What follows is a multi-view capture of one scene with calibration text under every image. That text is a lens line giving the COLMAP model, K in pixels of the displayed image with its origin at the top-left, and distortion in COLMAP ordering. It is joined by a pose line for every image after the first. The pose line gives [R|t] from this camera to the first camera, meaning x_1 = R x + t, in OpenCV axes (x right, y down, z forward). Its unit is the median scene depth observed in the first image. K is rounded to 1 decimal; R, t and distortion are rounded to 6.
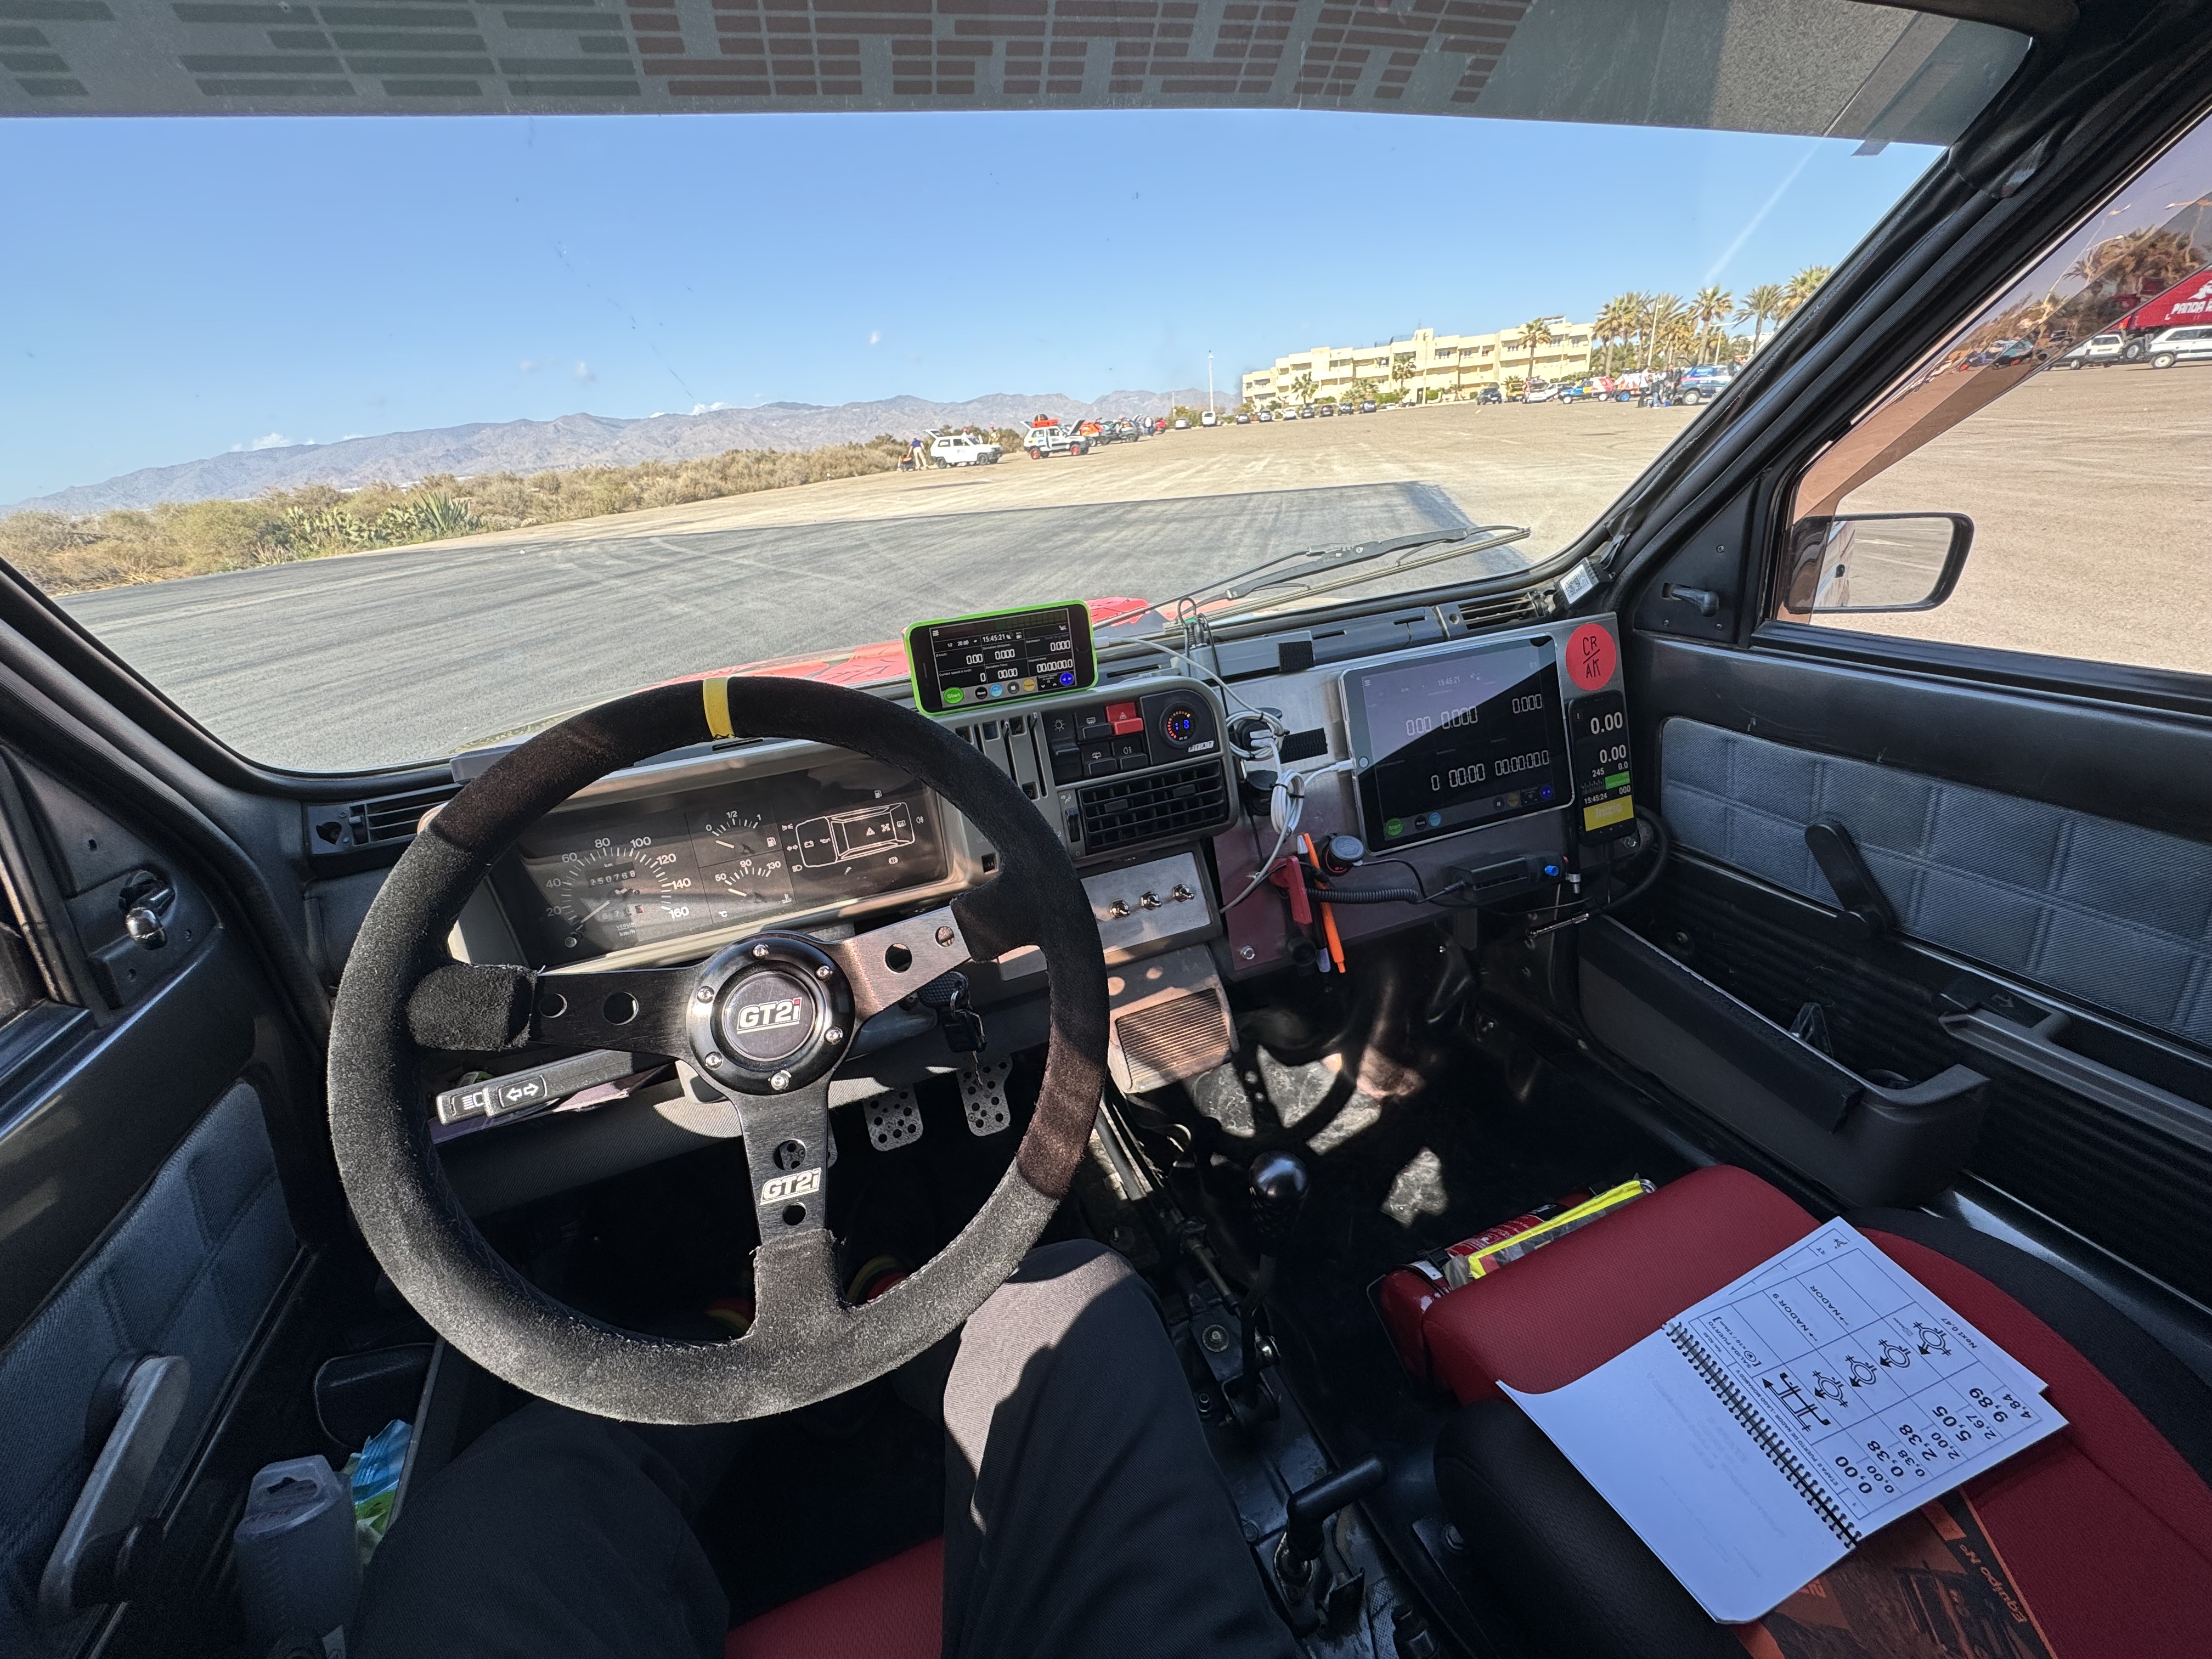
lens RADIAL K [[884.0, 0, 1106.0], [0, 884.0, 829.5], [0, 0, 1]] dist [-0.000991, -0.000483]
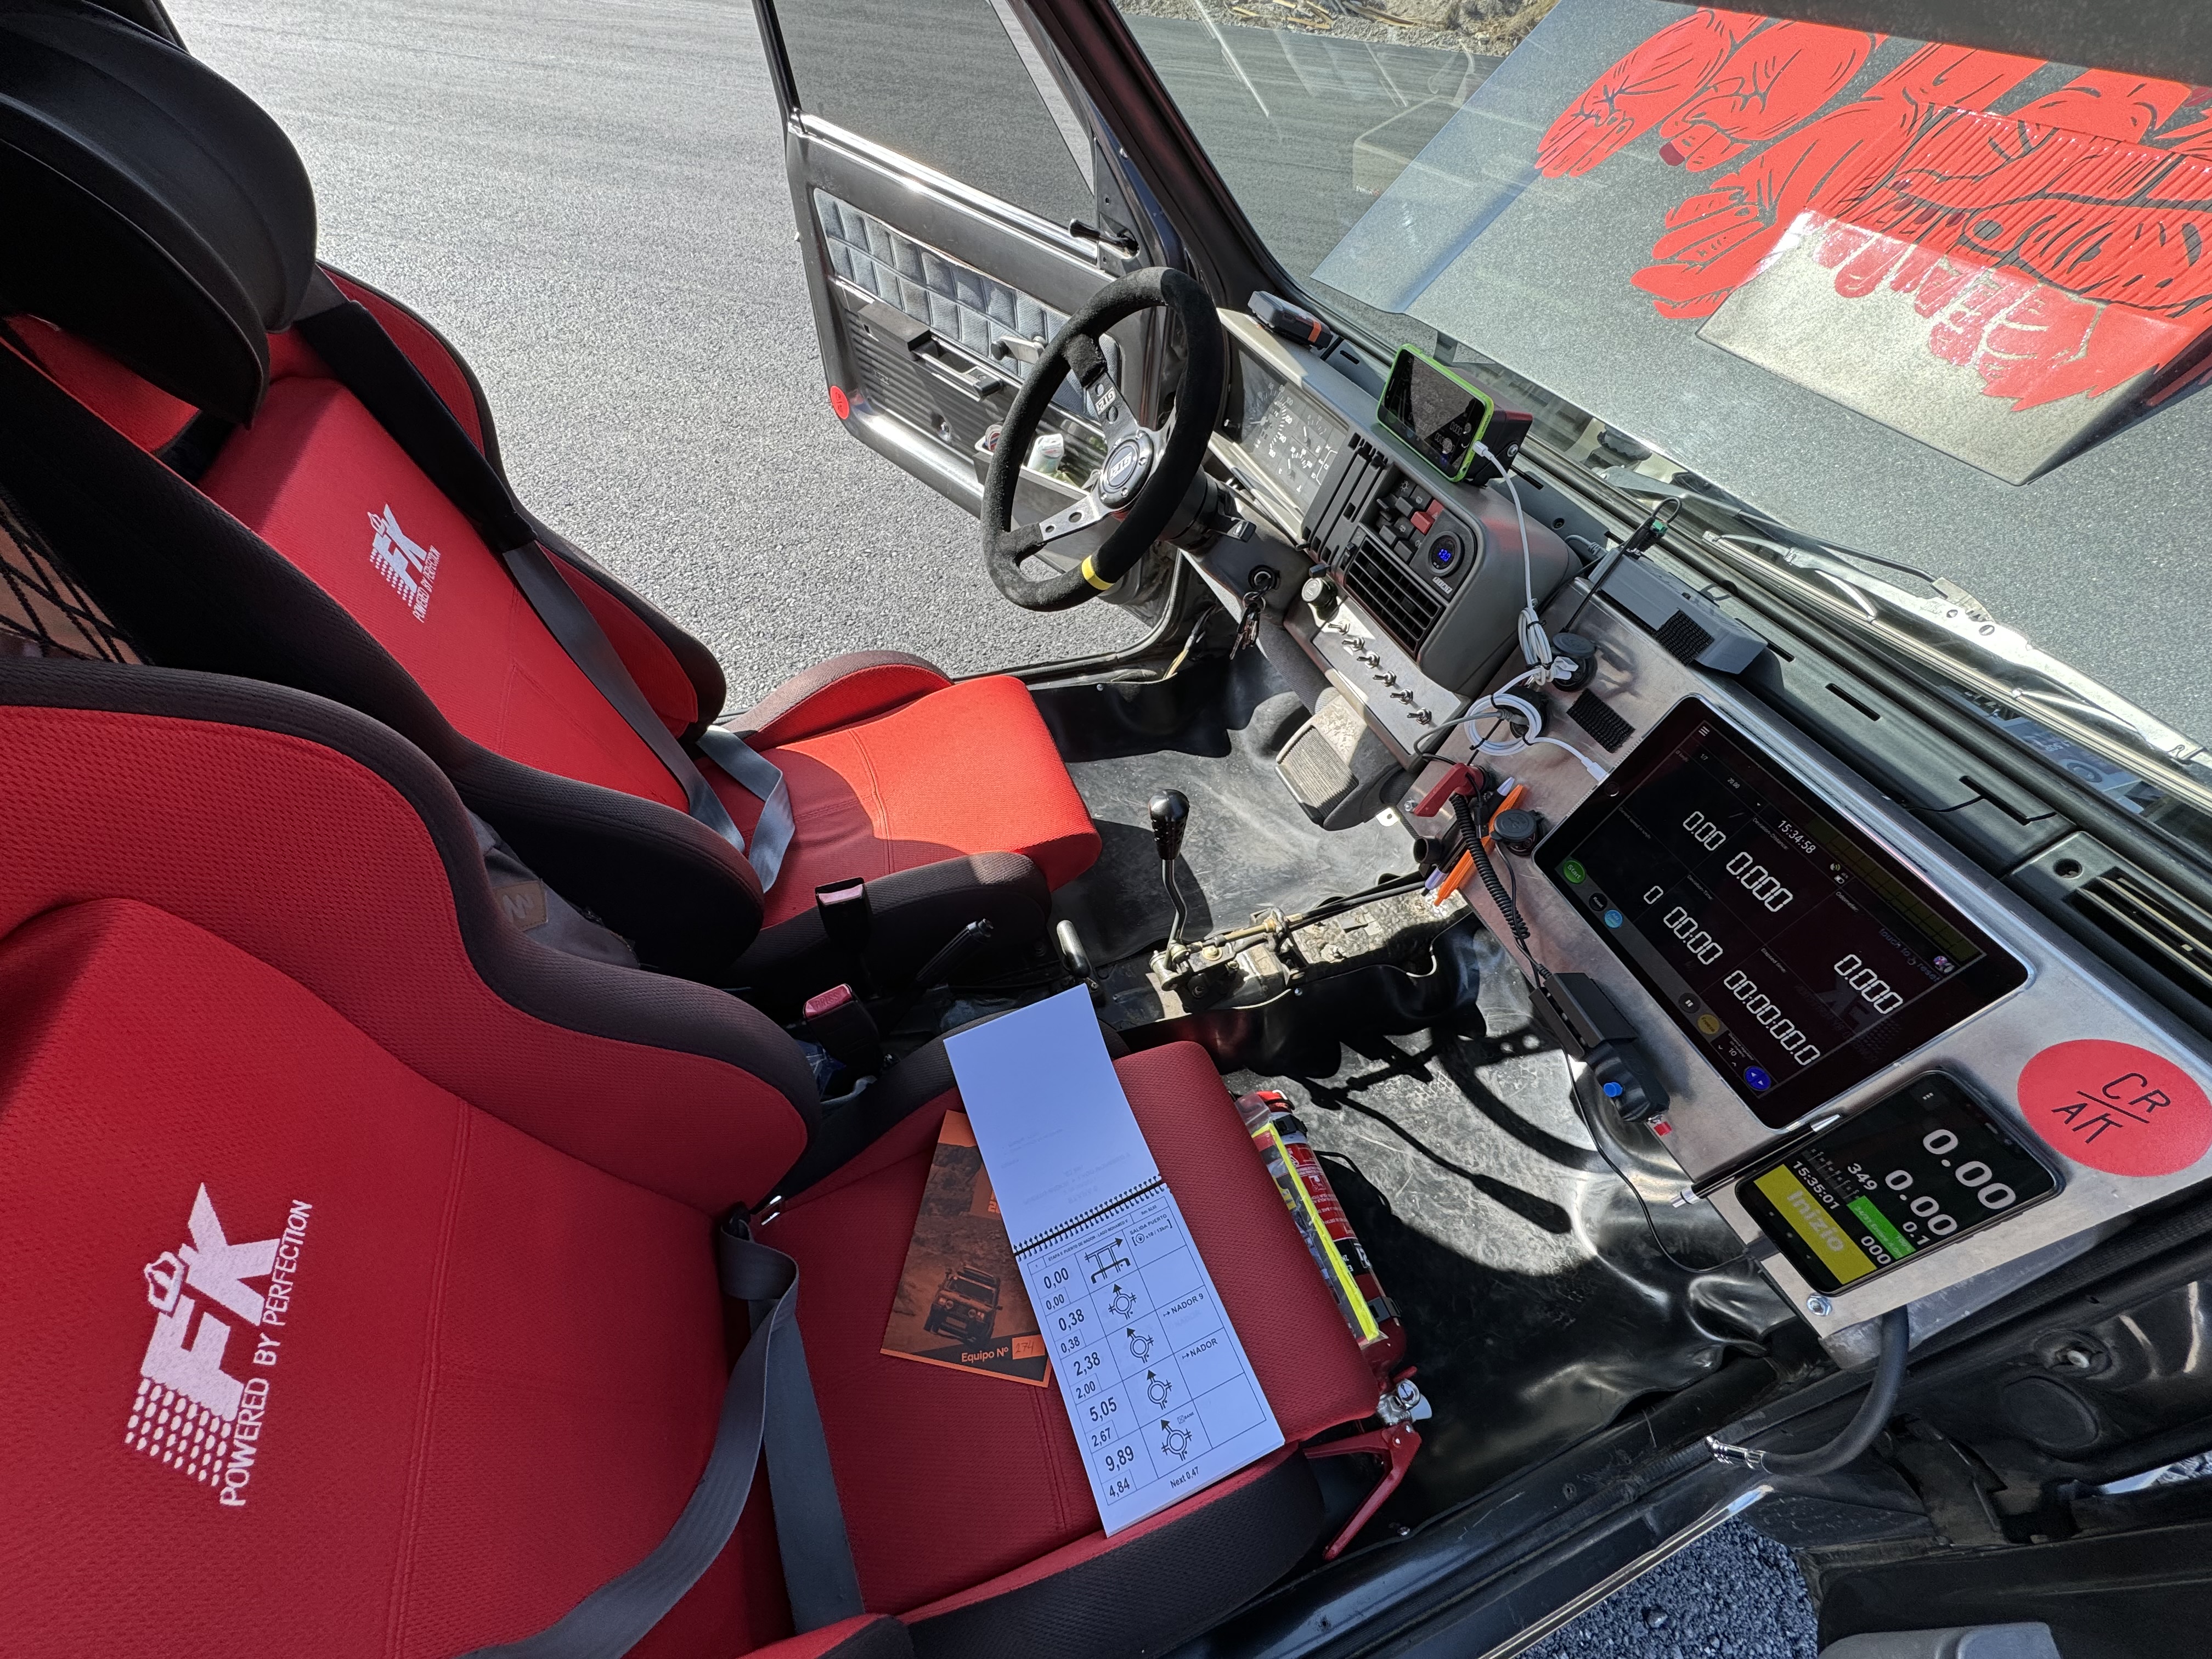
lens RADIAL K [[884.0, 0, 1106.0], [0, 884.0, 829.5], [0, 0, 1]] dist [-0.000991, -0.000483]
pose [[-0.021485, 0.780885, -0.624306, 0.755529], [-0.462197, 0.545955, 0.698789, -0.368789], [0.886517, 0.303565, 0.349193, 0.279079]]
